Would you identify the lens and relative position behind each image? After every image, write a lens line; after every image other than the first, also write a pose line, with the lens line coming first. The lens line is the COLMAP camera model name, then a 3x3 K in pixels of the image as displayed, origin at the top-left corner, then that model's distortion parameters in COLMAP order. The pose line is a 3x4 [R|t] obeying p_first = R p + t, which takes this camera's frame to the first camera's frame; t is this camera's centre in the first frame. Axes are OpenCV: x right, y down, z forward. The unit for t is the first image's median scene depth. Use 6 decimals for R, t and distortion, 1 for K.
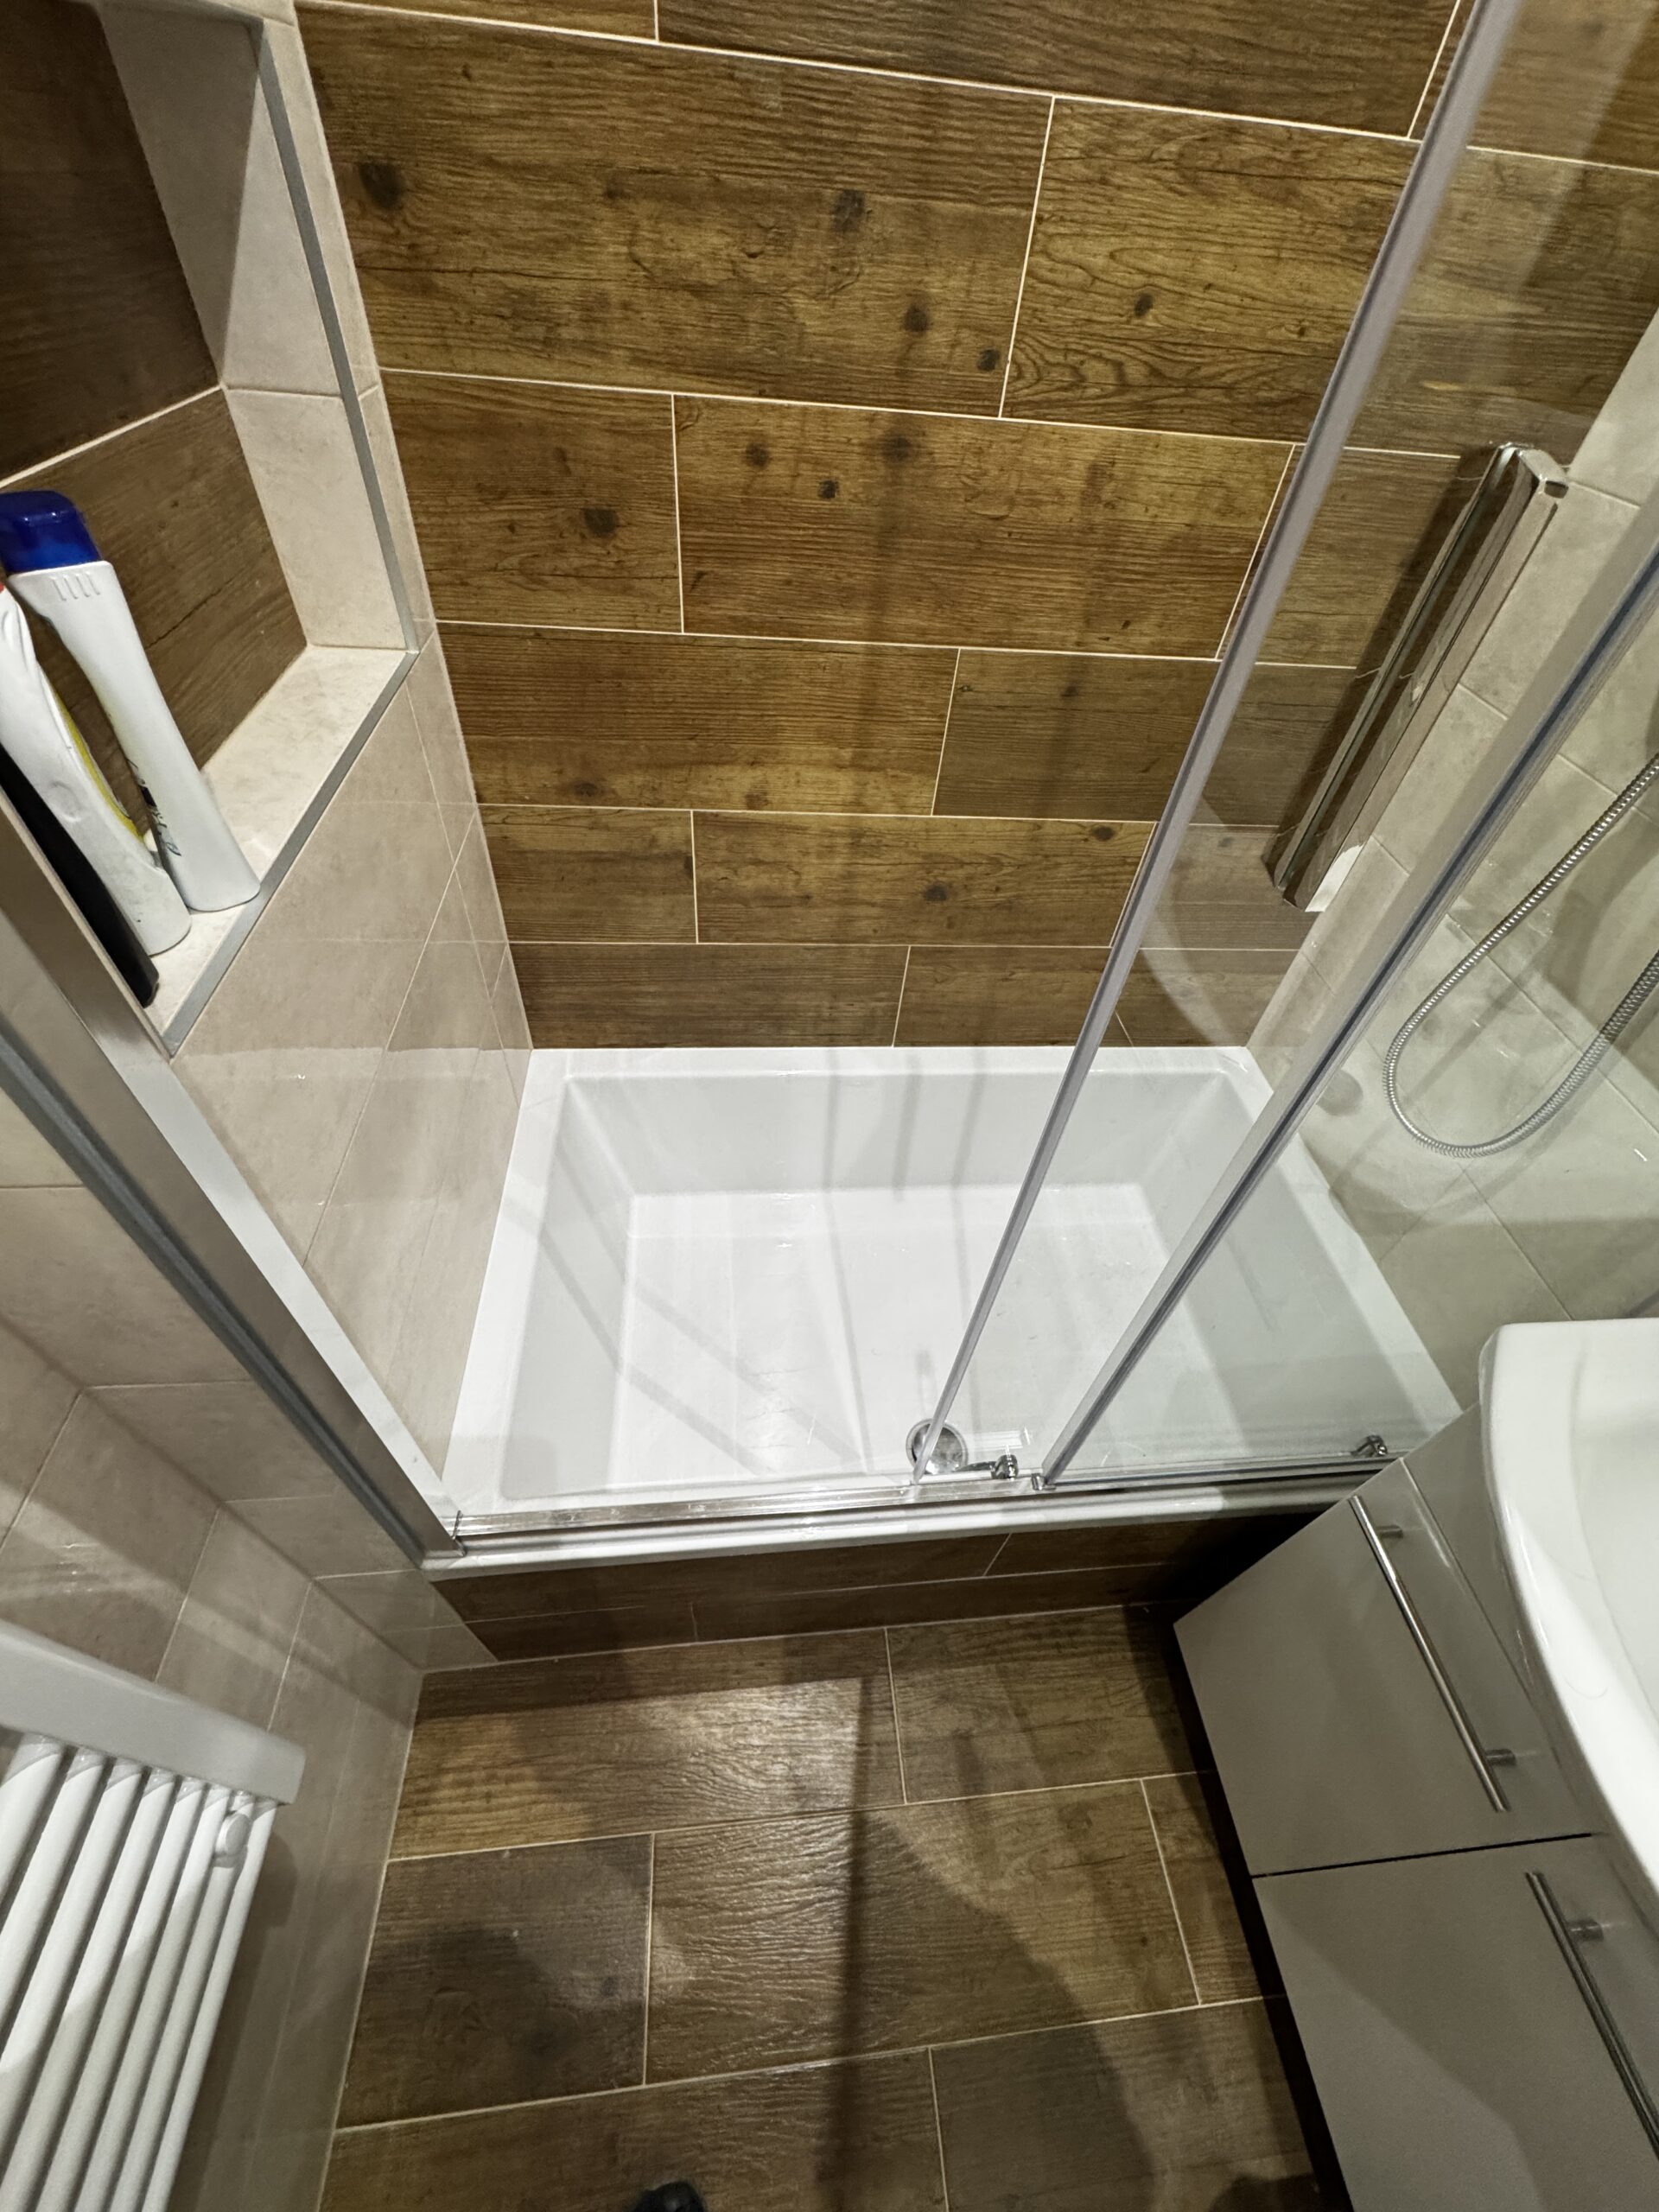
lens RADIAL K [[875.4, 0, 833.6], [0, 875.4, 1104.0], [0, 0, 1]] dist [-0.000006, -0.000372]
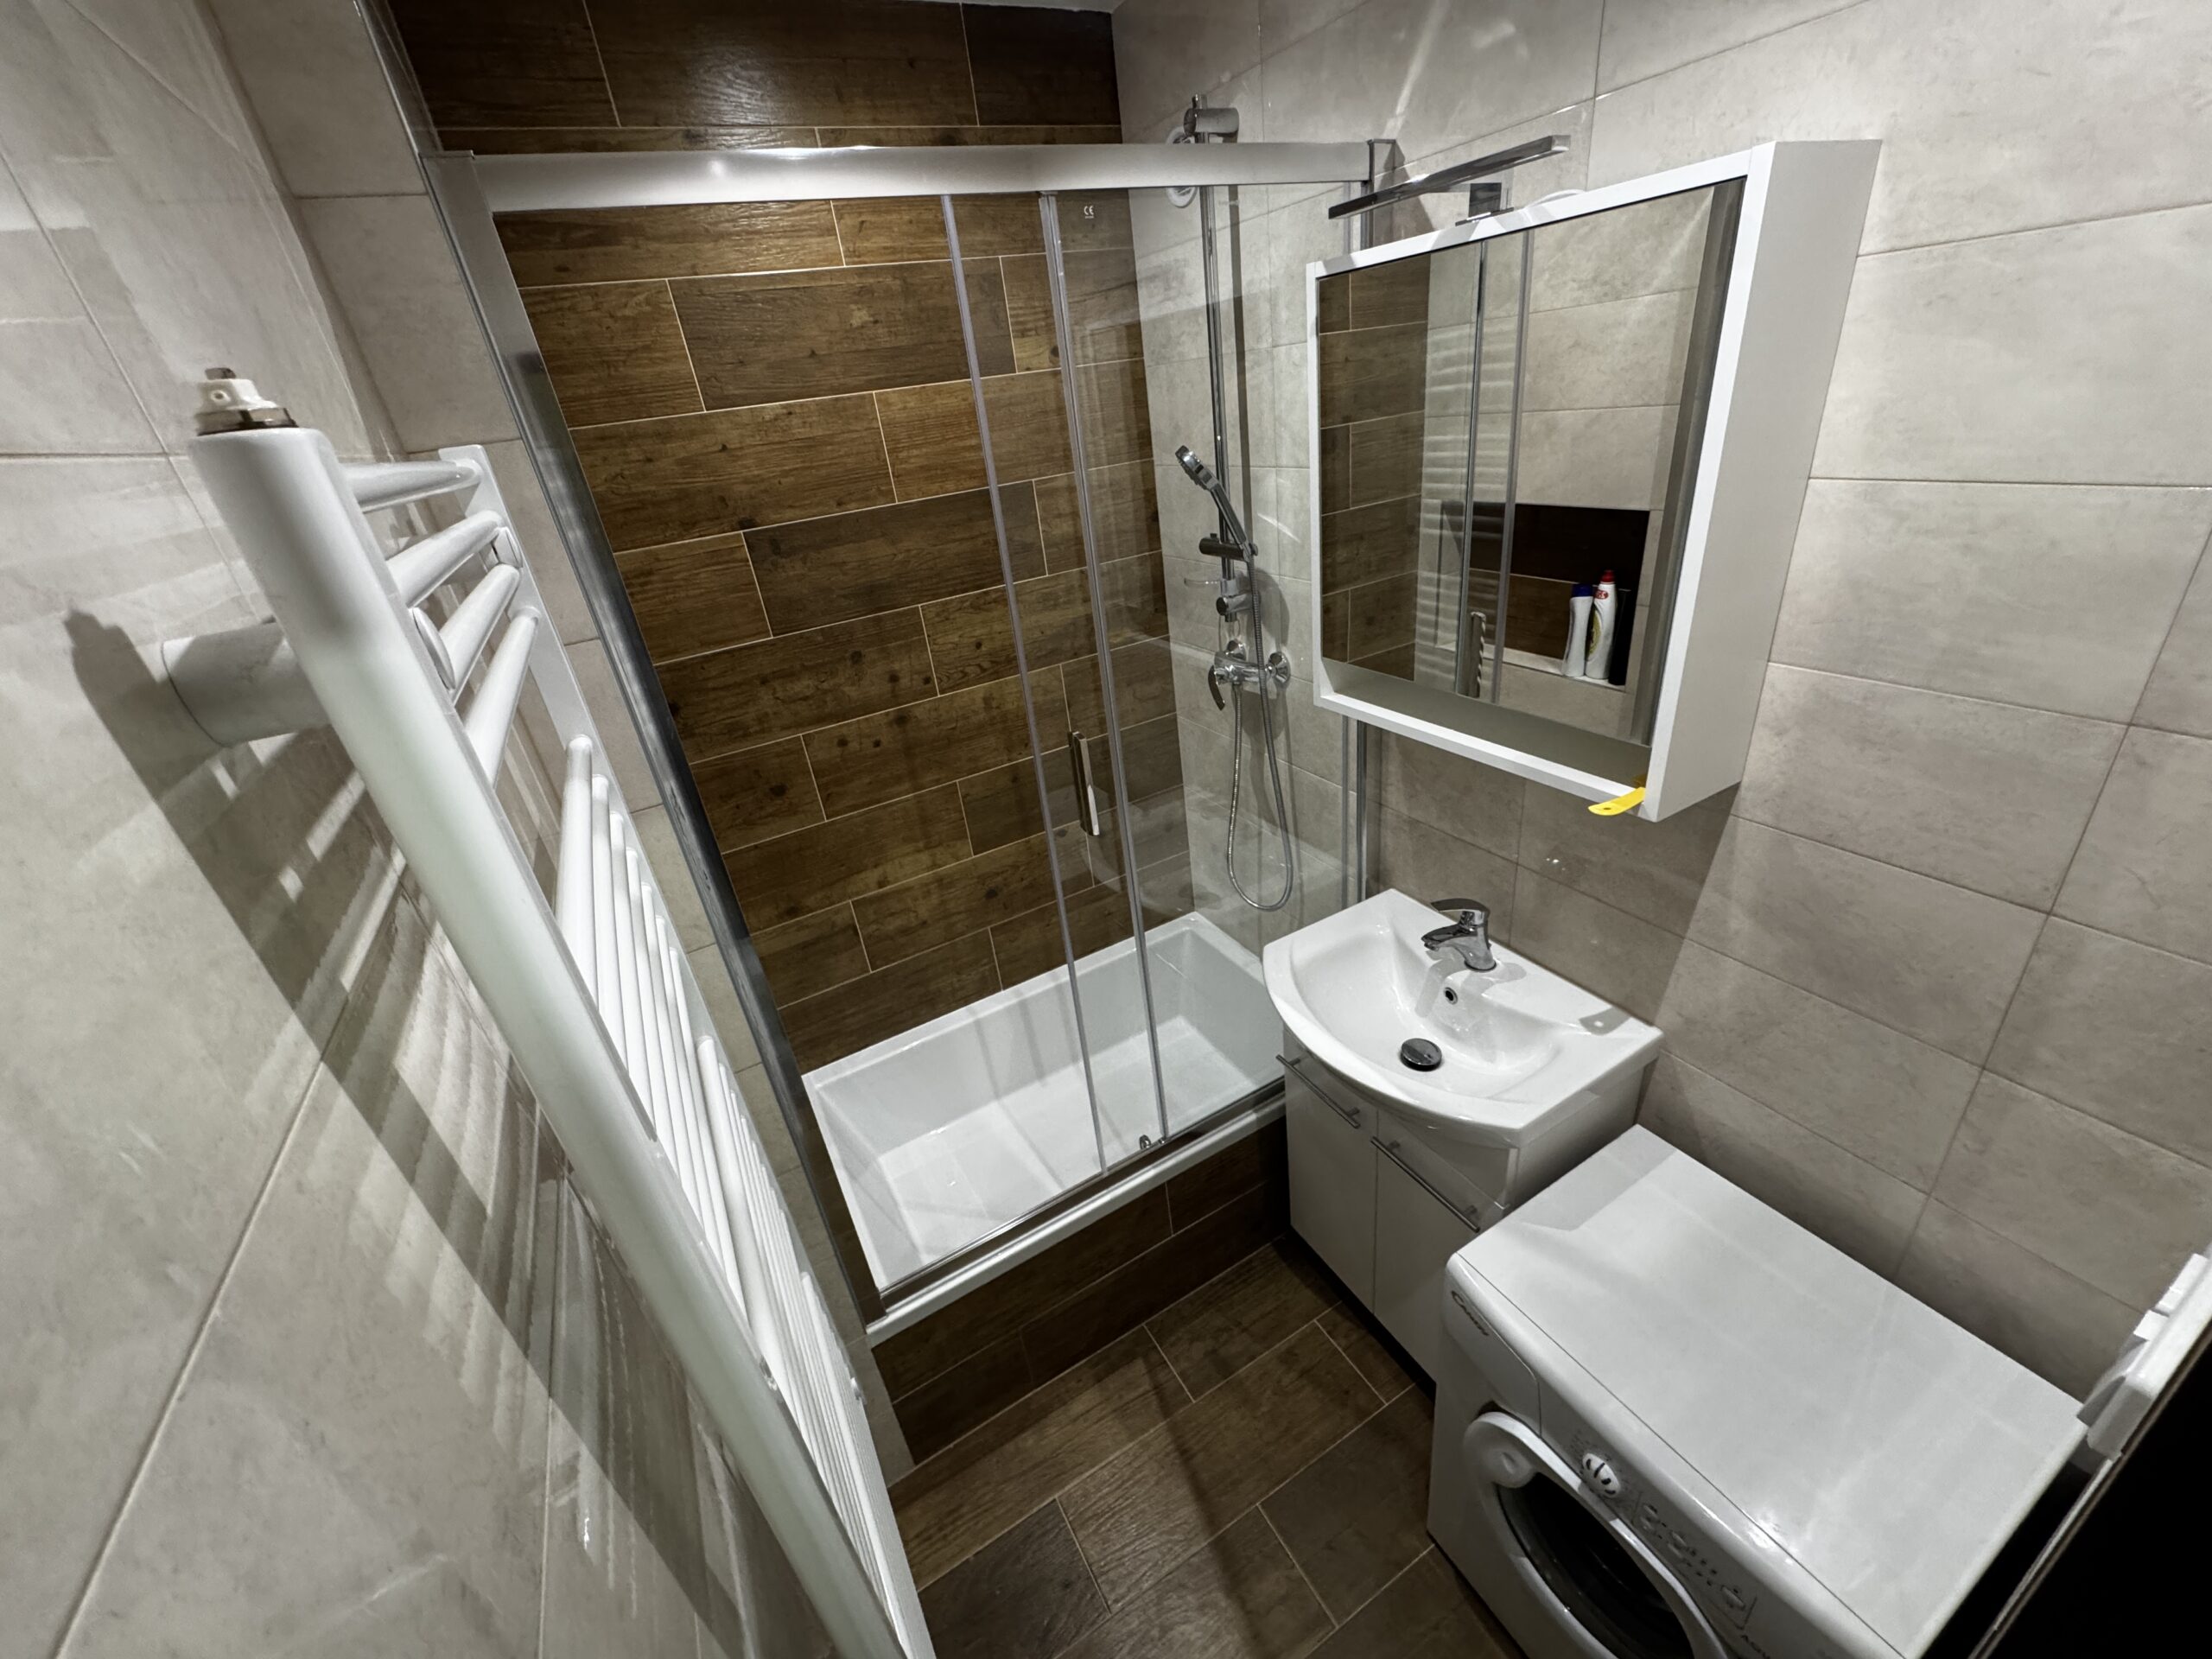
lens RADIAL K [[875.4, 0, 1103.3], [0, 875.4, 824.1], [0, 0, 1]] dist [-0.000006, -0.000372]
pose [[0.895853, -0.346907, 0.277675, -0.167919], [0.422146, 0.859518, -0.288136, 0.333294], [-0.138710, 0.375347, 0.916446, -0.973035]]
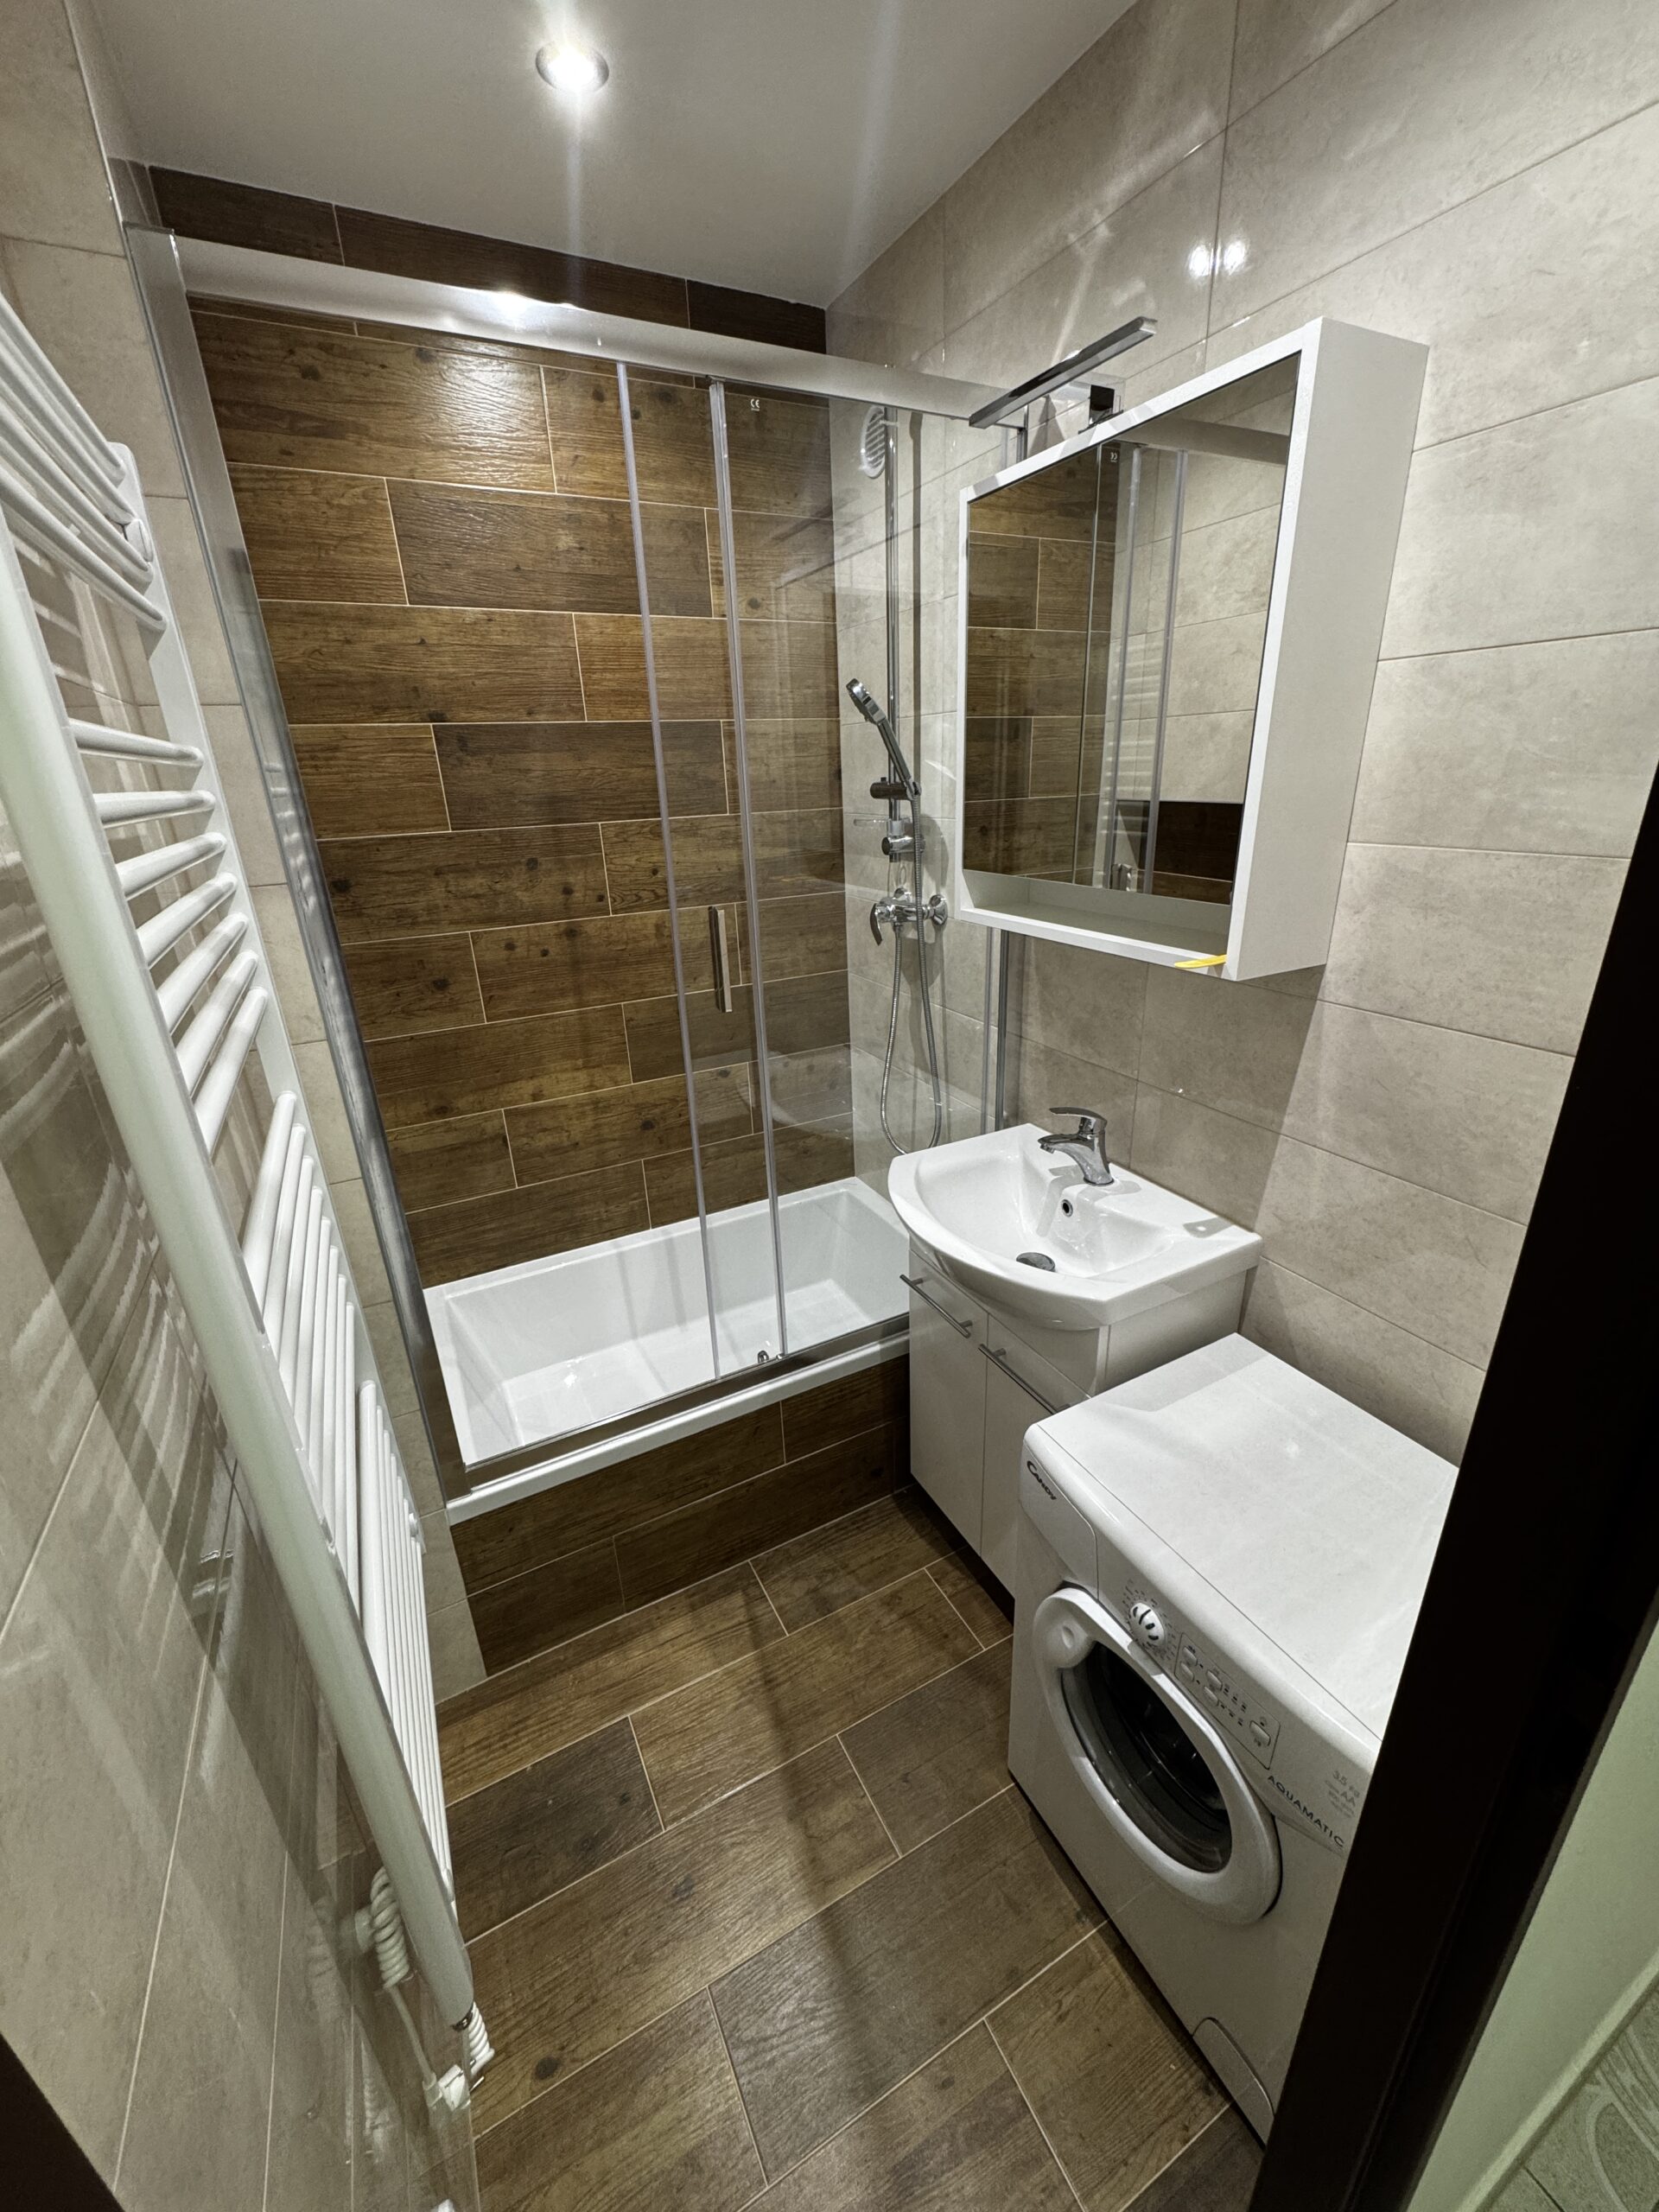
lens RADIAL K [[875.4, 0, 831.9], [0, 875.4, 1105.1], [0, 0, 1]] dist [-0.000006, -0.000372]
pose [[0.917699, -0.239995, 0.316592, -0.127335], [0.351152, 0.862715, -0.363889, 0.682971], [-0.185797, 0.445113, 0.875987, -0.895239]]
